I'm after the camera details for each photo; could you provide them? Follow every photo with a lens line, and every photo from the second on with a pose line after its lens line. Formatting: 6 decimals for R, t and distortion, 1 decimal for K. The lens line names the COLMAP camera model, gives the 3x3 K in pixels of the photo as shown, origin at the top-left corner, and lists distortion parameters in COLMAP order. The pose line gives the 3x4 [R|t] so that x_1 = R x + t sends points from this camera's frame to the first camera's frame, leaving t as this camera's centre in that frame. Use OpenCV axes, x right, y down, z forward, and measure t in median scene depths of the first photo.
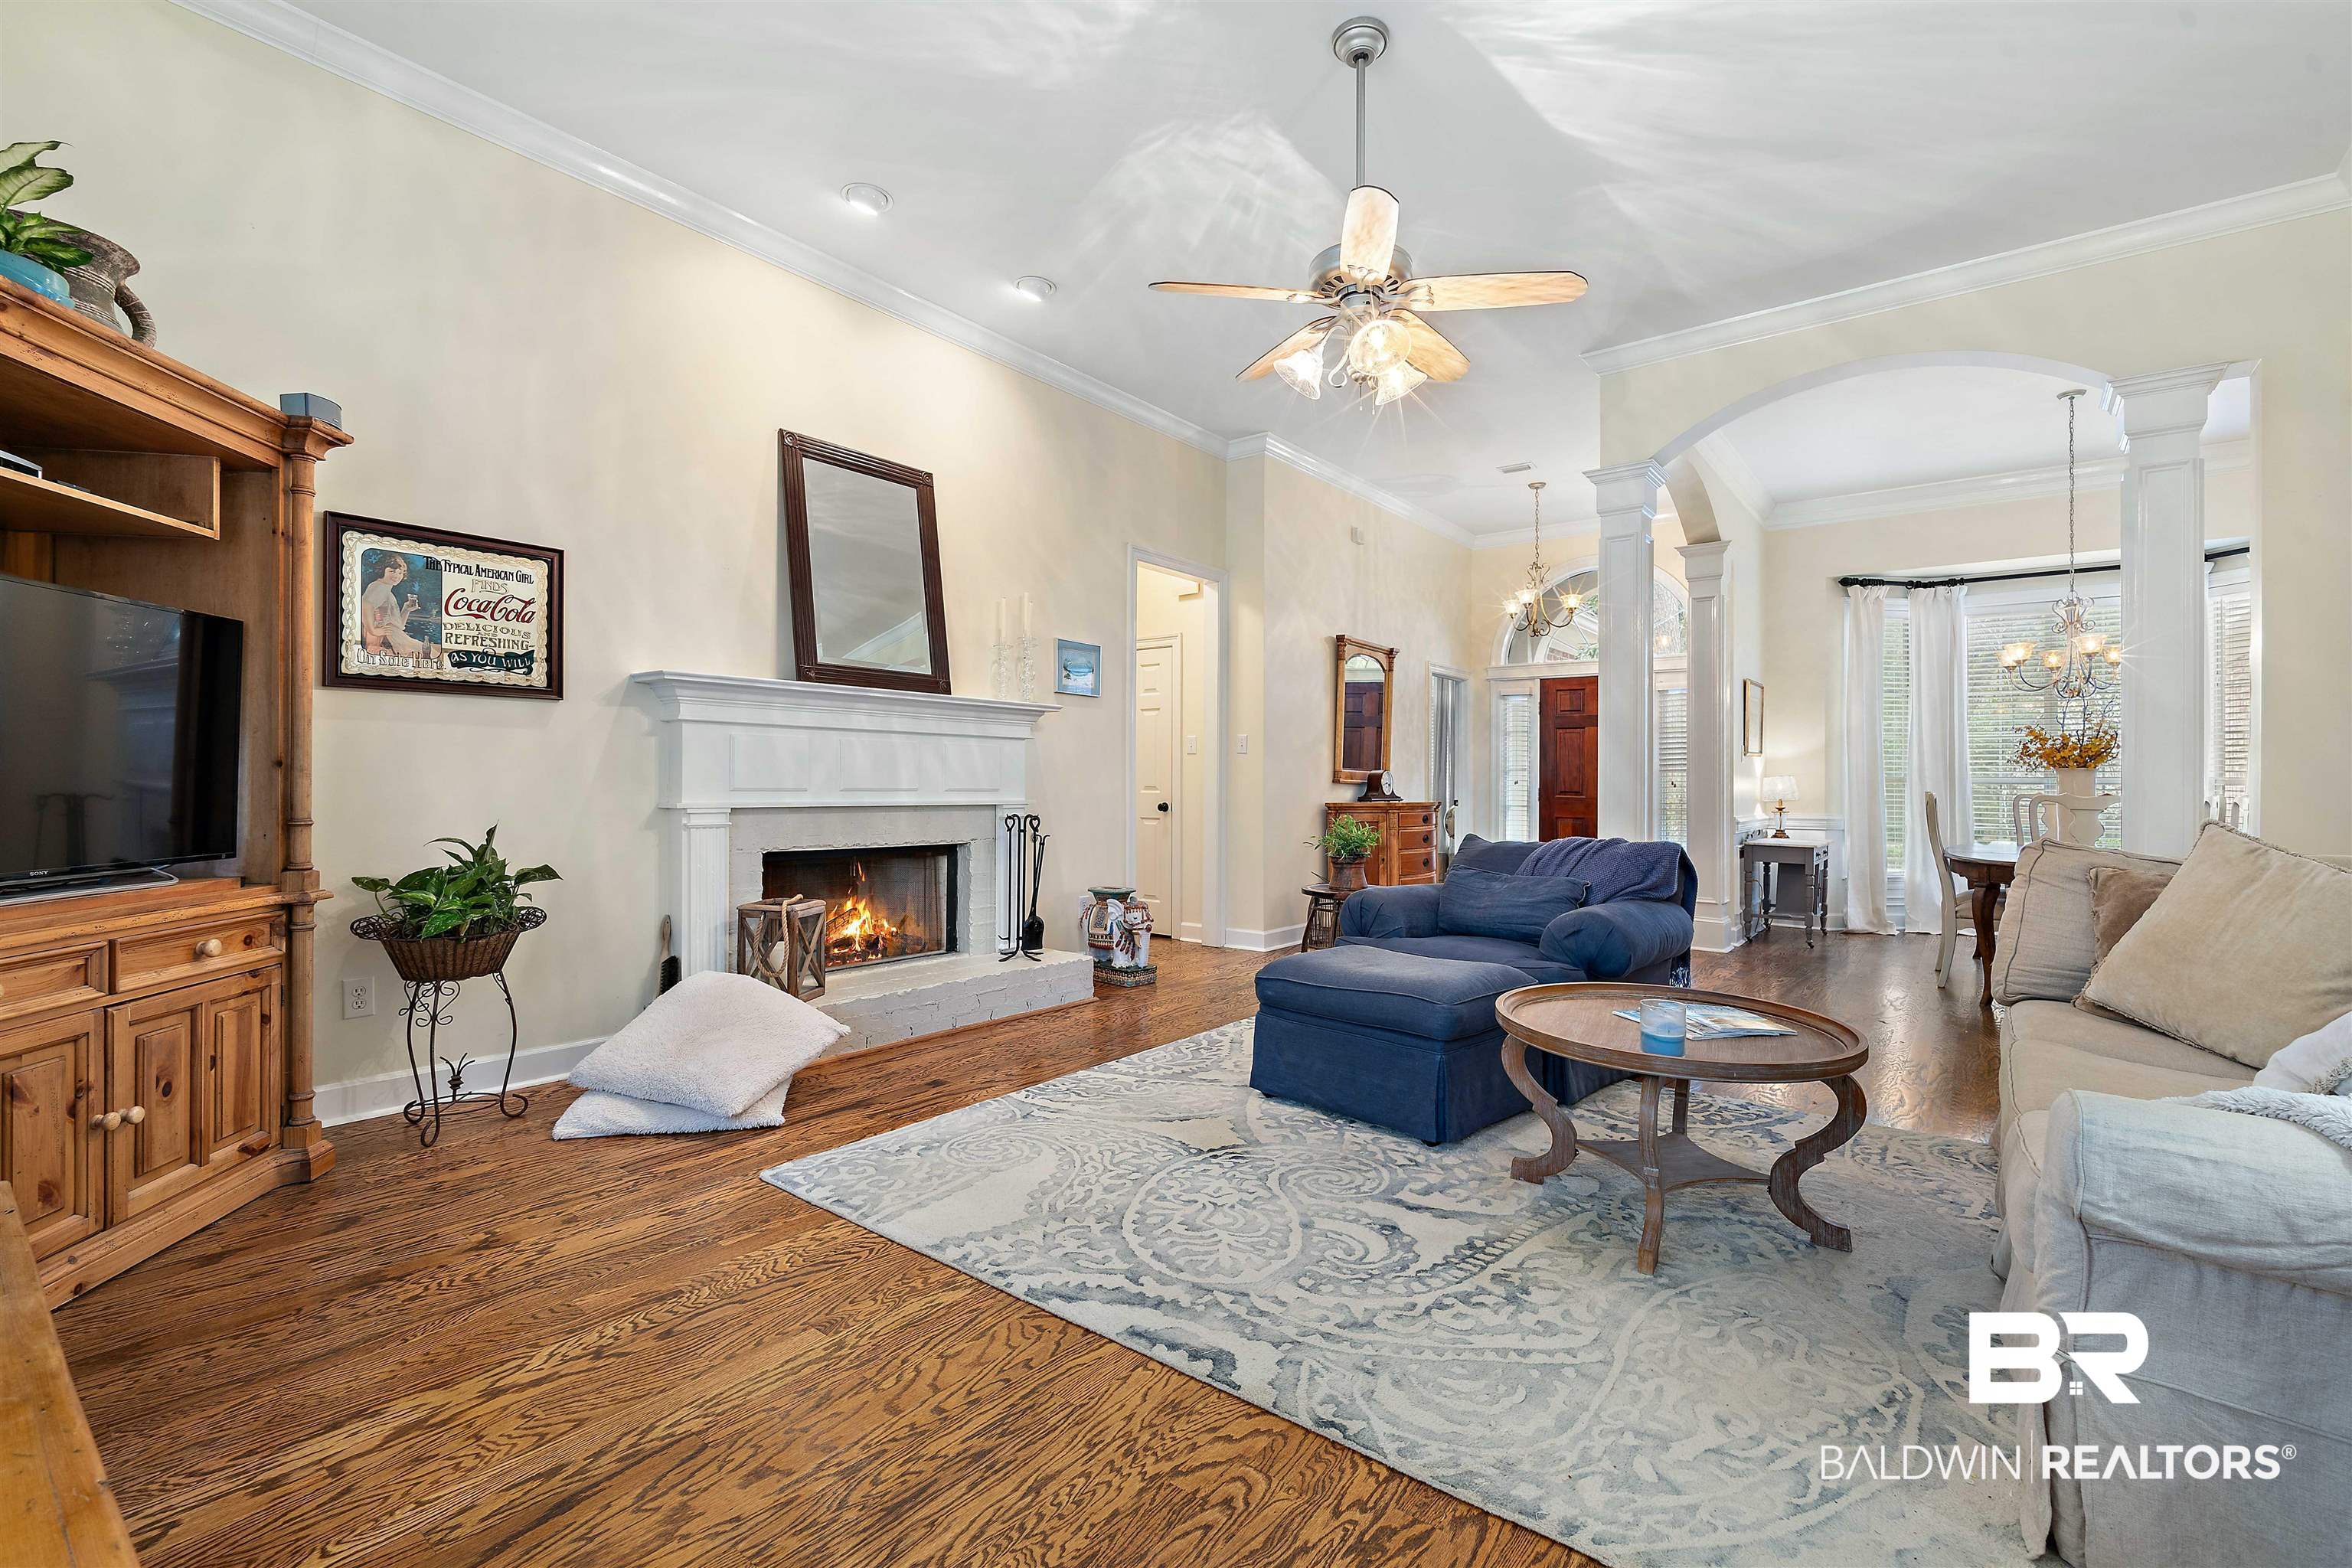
lens RADIAL K [[1036.8, 0, 1181.5], [0, 1036.8, 780.2], [0, 0, 1]] dist [0.001216, -0.000461]
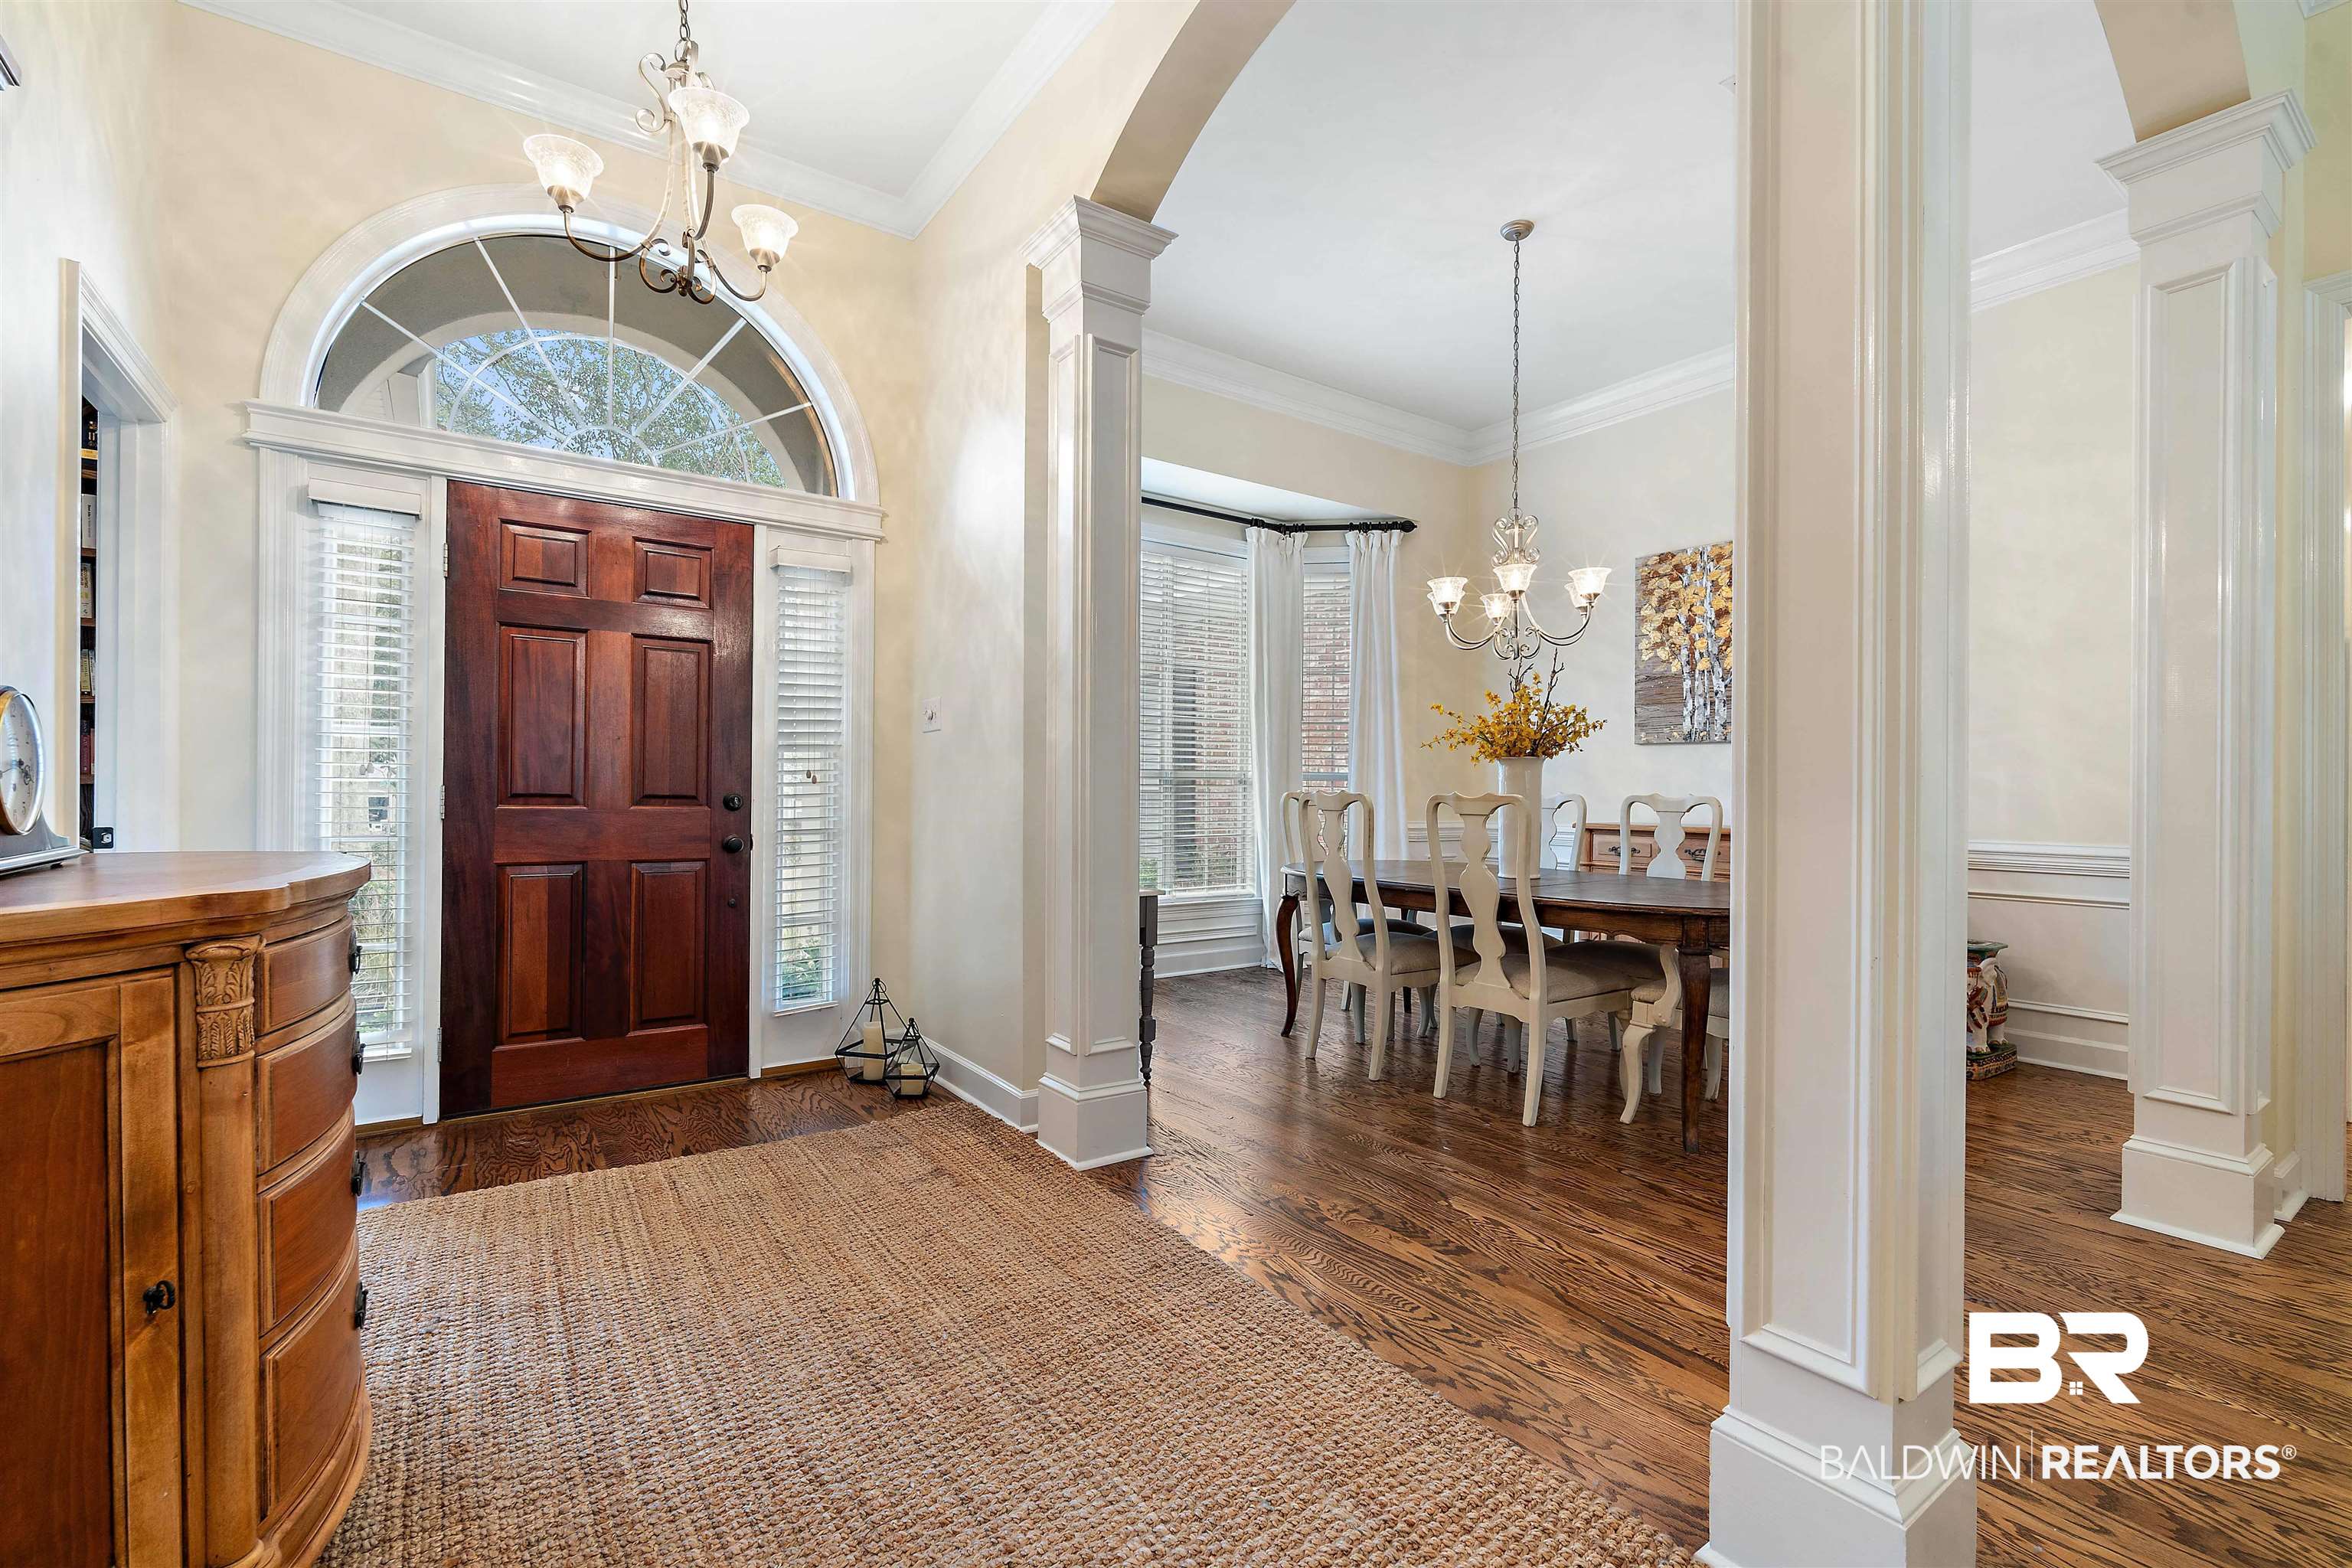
lens RADIAL K [[1036.8, 0, 1177.9], [0, 1036.8, 794.2], [0, 0, 1]] dist [0.001216, -0.000461]
pose [[0.287112, -0.015296, 0.957775, 0.190114], [-0.008028, 0.999799, 0.018374, 0.003907], [-0.957864, -0.012964, 0.286931, 1.649661]]
